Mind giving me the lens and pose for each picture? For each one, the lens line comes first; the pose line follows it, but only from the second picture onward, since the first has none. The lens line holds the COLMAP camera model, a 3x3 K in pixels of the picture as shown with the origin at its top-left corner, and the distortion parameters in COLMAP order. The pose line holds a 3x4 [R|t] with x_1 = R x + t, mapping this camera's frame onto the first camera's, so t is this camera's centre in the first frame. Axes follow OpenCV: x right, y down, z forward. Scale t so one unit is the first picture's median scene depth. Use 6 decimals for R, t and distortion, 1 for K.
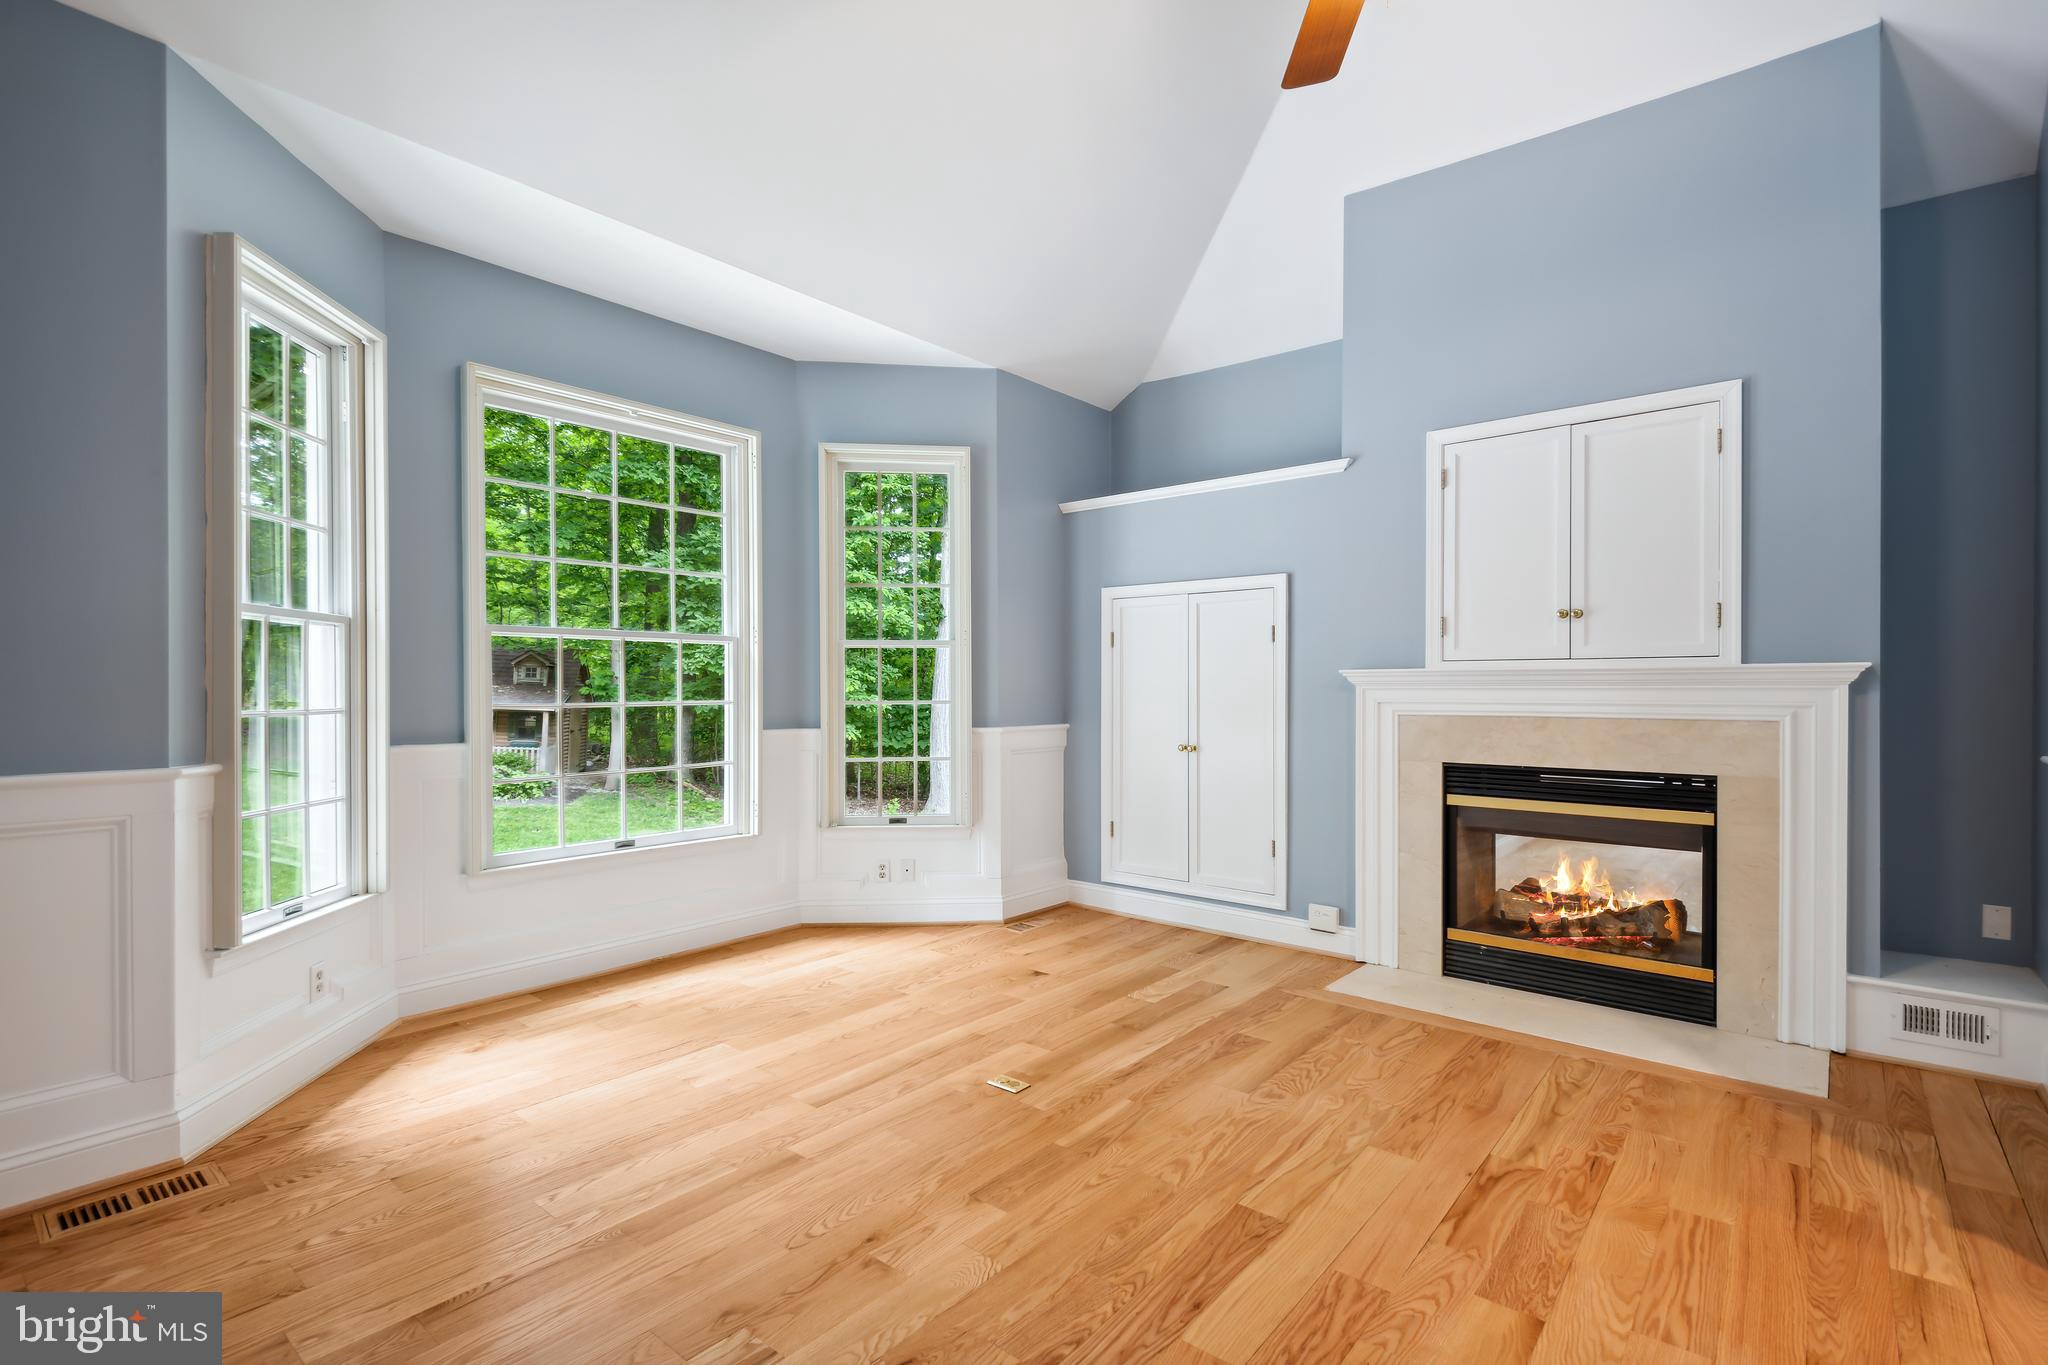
lens RADIAL K [[965.9, 0, 1024.0], [0, 965.9, 682.5], [0, 0, 1]] dist [0.018710, -0.008354]
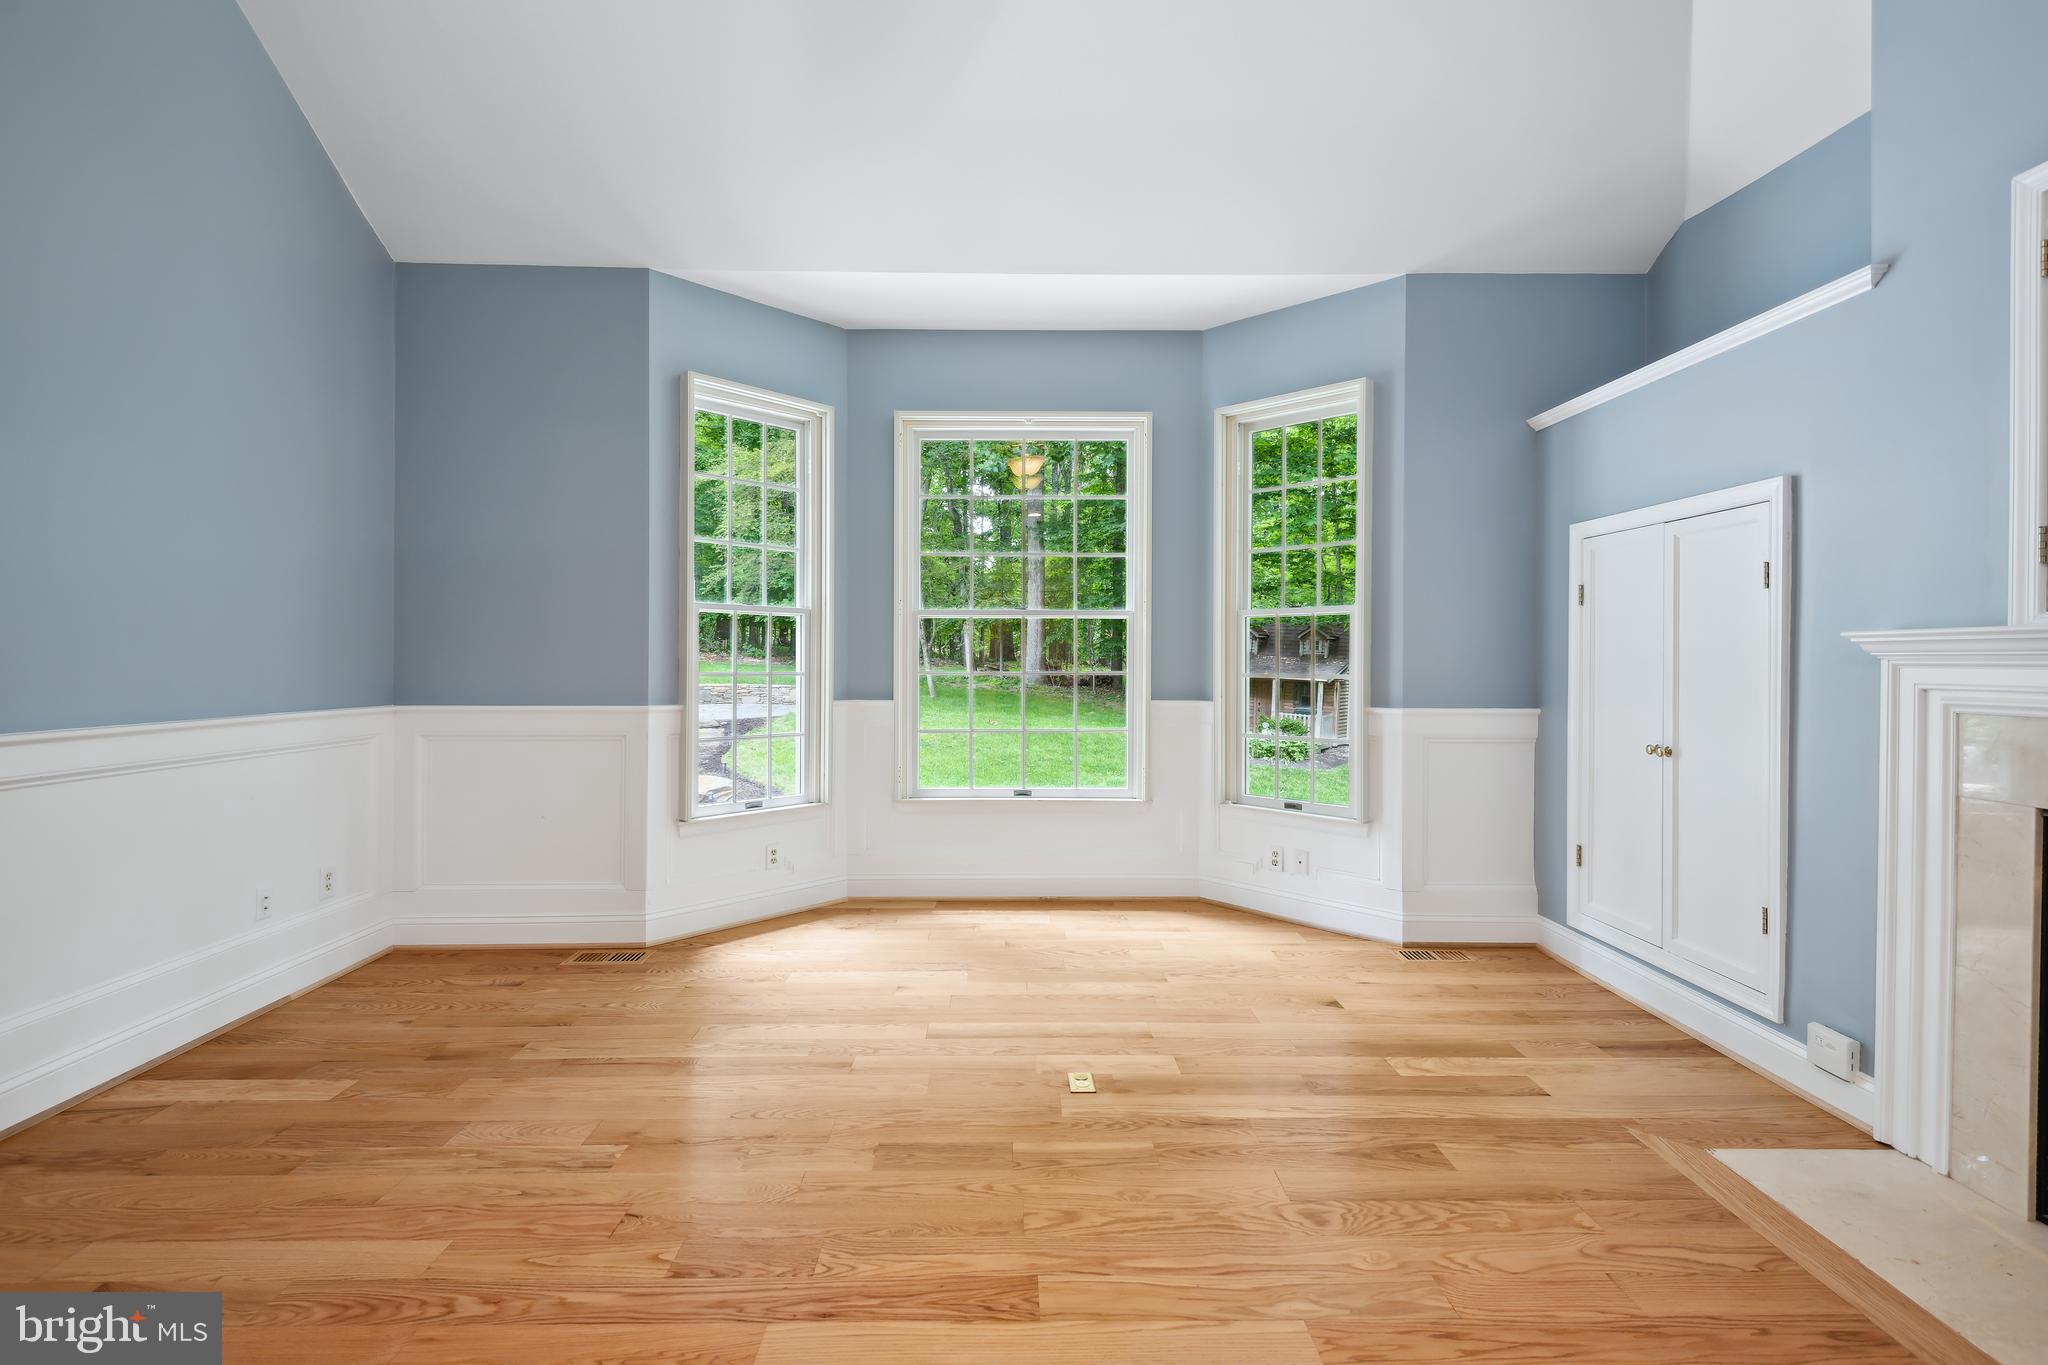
lens RADIAL K [[976.0, 0, 1021.8], [0, 976.0, 657.7], [0, 0, 1]] dist [0.045994, -0.039233]
pose [[0.643074, 0.002807, -0.765799, 0.511941], [-0.000429, 0.999994, 0.003306, 0.000934], [0.765804, -0.001797, 0.643071, 0.263464]]
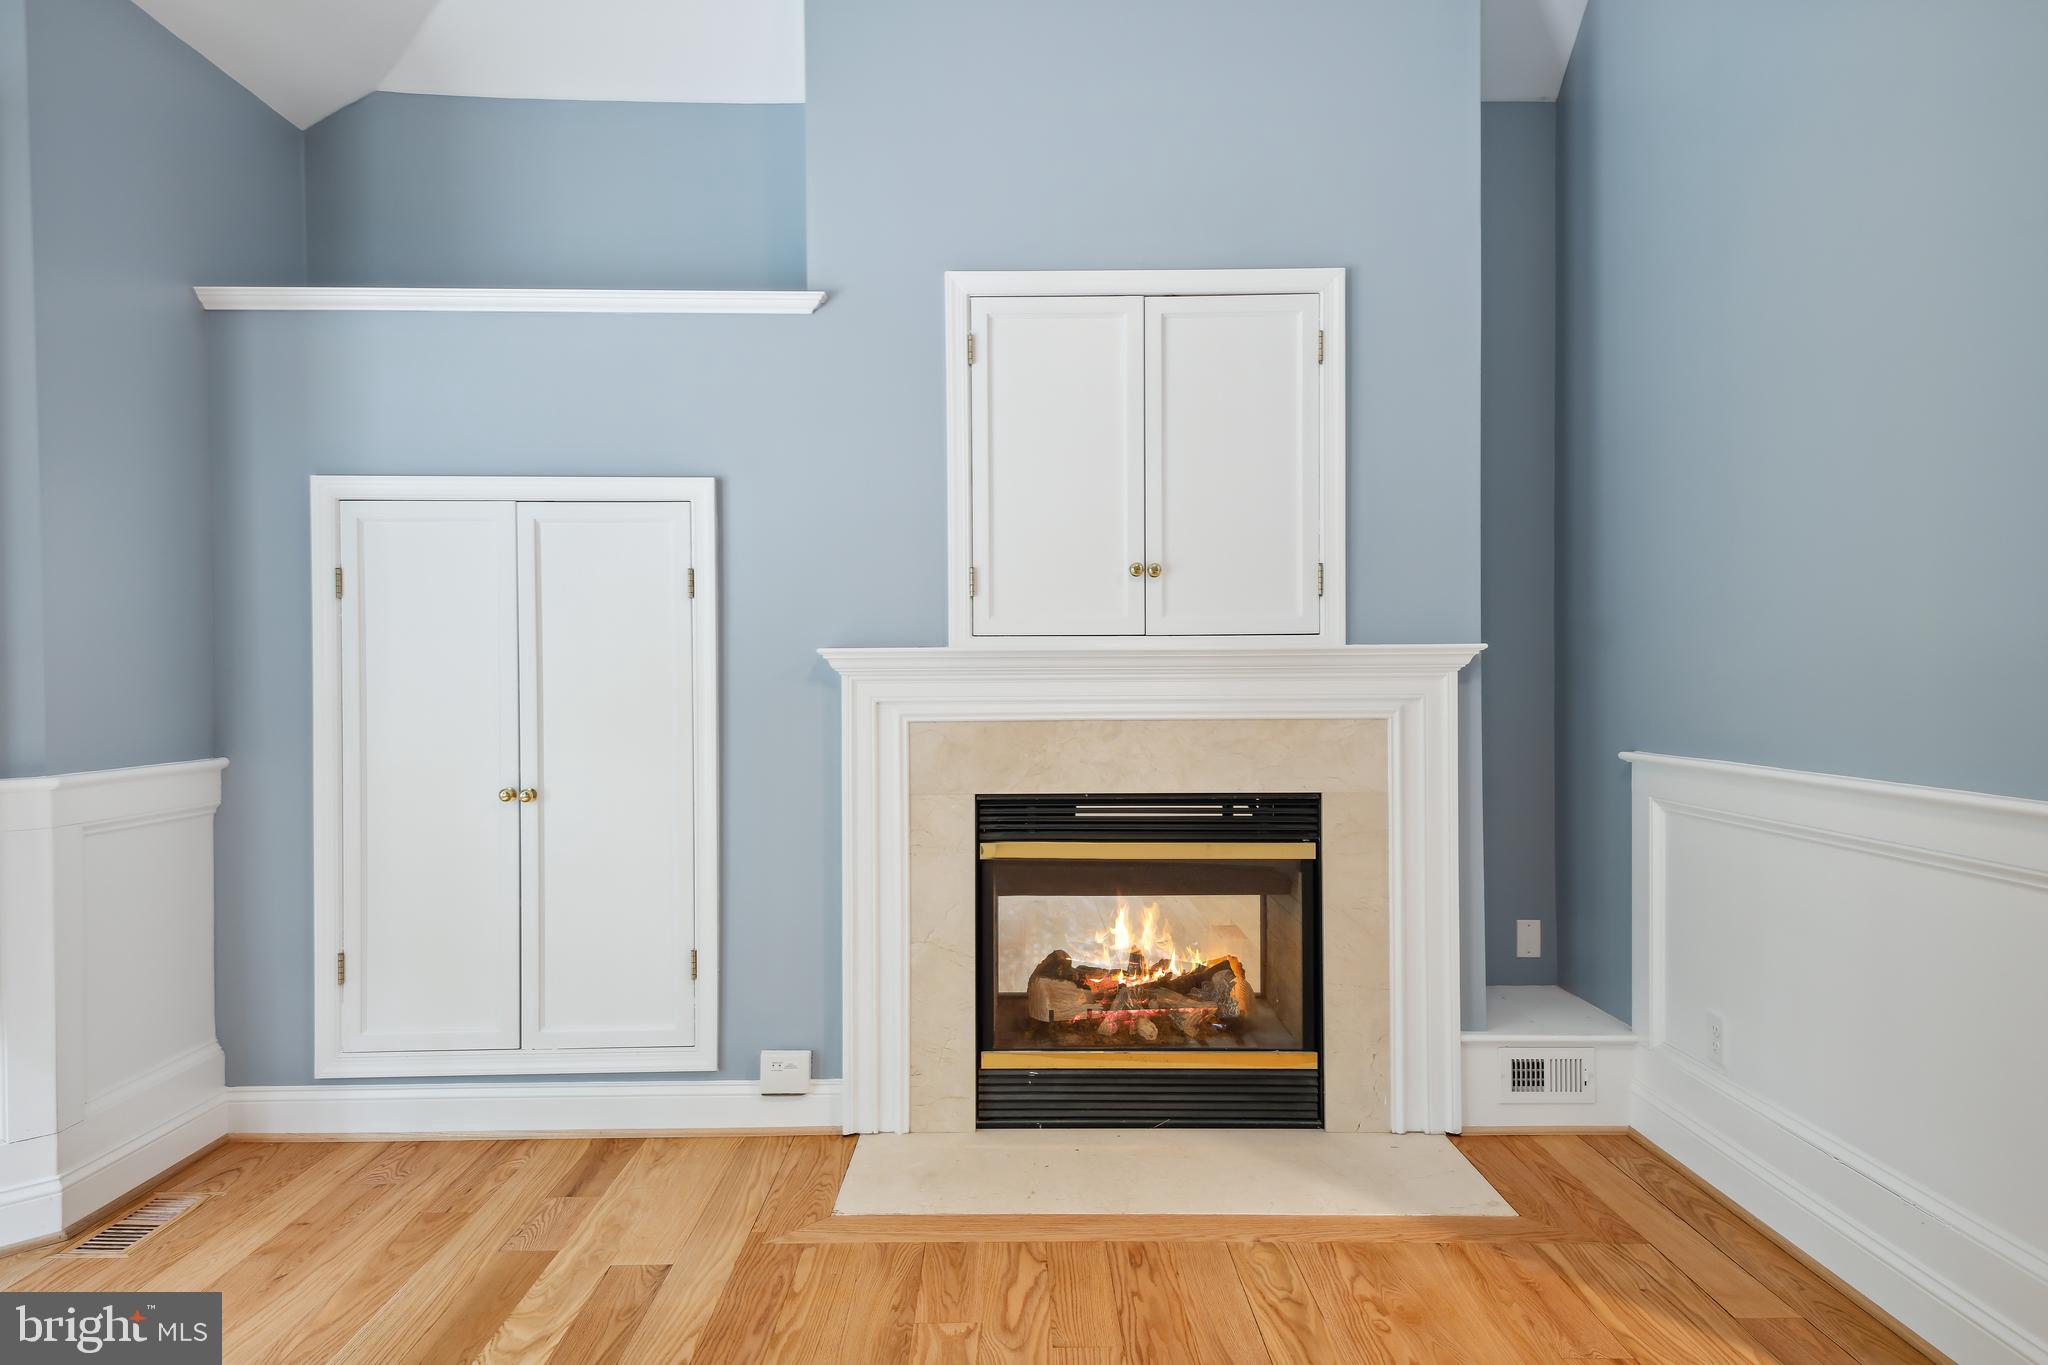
lens RADIAL K [[1216.6, 0, 1024.0], [0, 1216.6, 682.5], [0, 0, 1]] dist [0.054516, -0.029499]
pose [[0.761412, -0.008206, 0.648216, -0.066827], [0.001747, 0.999942, 0.010606, 0.000240], [-0.648265, -0.006943, 0.761383, 0.389375]]
